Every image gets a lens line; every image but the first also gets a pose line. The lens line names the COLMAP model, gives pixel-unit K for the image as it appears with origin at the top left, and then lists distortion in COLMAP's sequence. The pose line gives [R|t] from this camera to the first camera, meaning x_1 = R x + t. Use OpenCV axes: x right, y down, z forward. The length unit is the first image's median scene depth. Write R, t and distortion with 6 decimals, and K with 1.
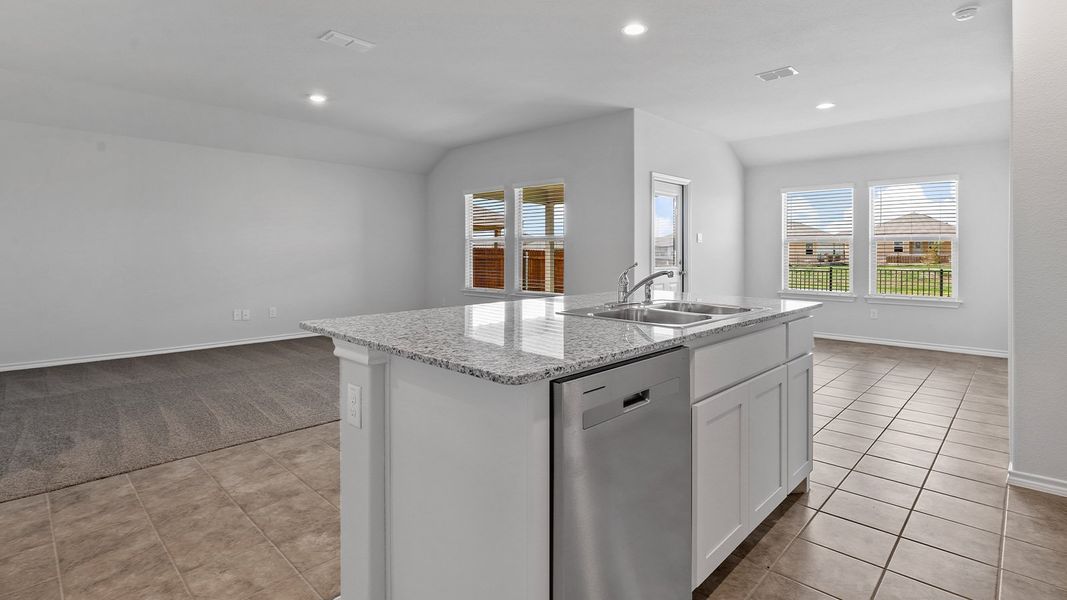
lens RADIAL K [[513.3, 0, 532.3], [0, 513.3, 256.4], [0, 0, 1]] dist [0.000902, 0.000509]
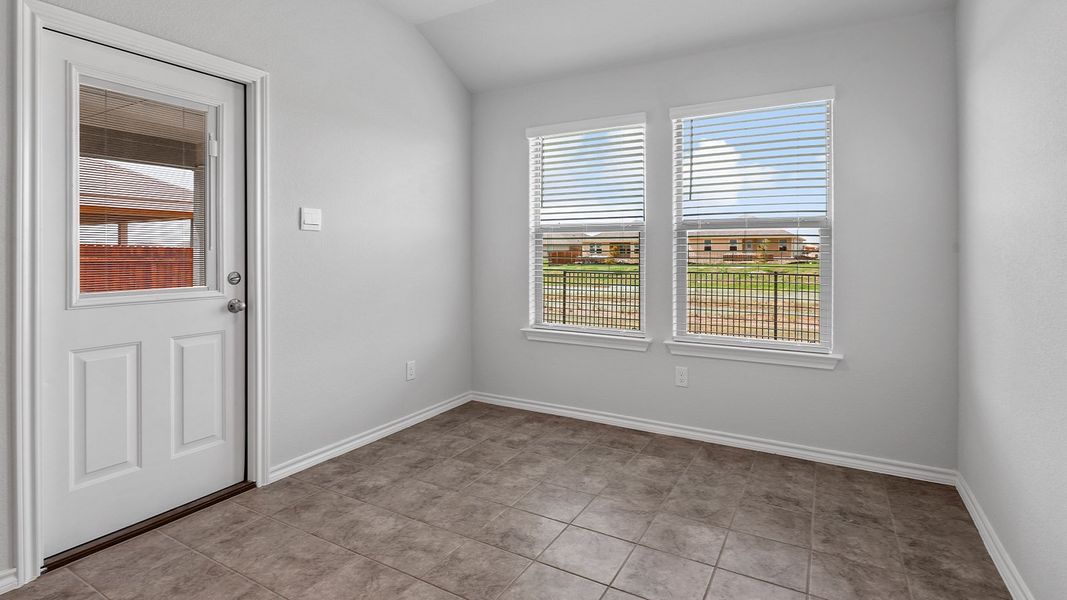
lens RADIAL K [[513.3, 0, 532.3], [0, 513.3, 256.4], [0, 0, 1]] dist [0.000902, 0.000509]
pose [[0.968640, -0.004470, 0.248430, 0.390249], [0.003606, 0.999986, 0.003932, -0.006078], [-0.248444, -0.002913, 0.968642, 0.538348]]
